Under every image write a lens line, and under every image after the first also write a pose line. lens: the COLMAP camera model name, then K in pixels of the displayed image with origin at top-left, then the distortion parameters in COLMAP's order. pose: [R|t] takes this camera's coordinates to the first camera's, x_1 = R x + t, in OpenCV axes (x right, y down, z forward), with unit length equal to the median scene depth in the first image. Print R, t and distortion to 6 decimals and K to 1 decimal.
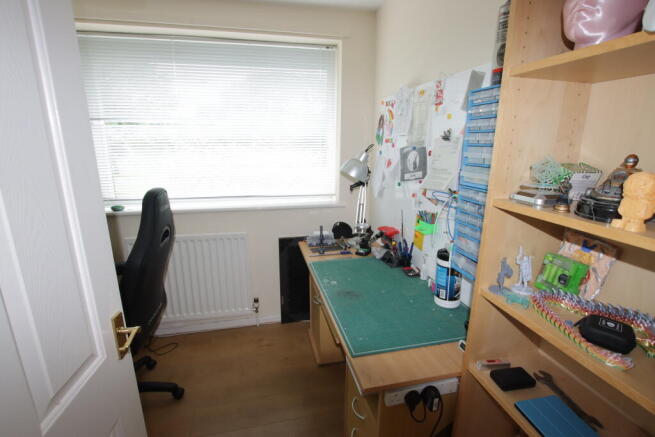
lens RADIAL K [[307.5, 0, 327.5], [0, 307.5, 218.5], [0, 0, 1]] dist [-0.019719, 0.000260]
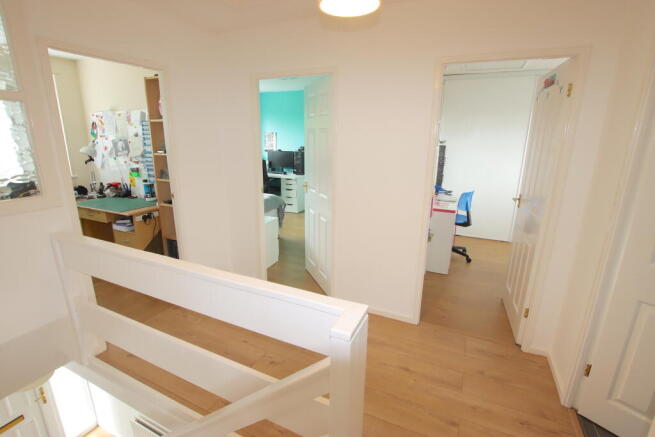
lens RADIAL K [[307.5, 0, 327.5], [0, 307.5, 218.5], [0, 0, 1]] dist [-0.019719, 0.000260]
pose [[0.609209, -0.194072, 0.768895, -0.557444], [0.177255, 0.978385, 0.106506, 0.325908], [-0.772946, 0.071406, 0.630441, -1.370839]]
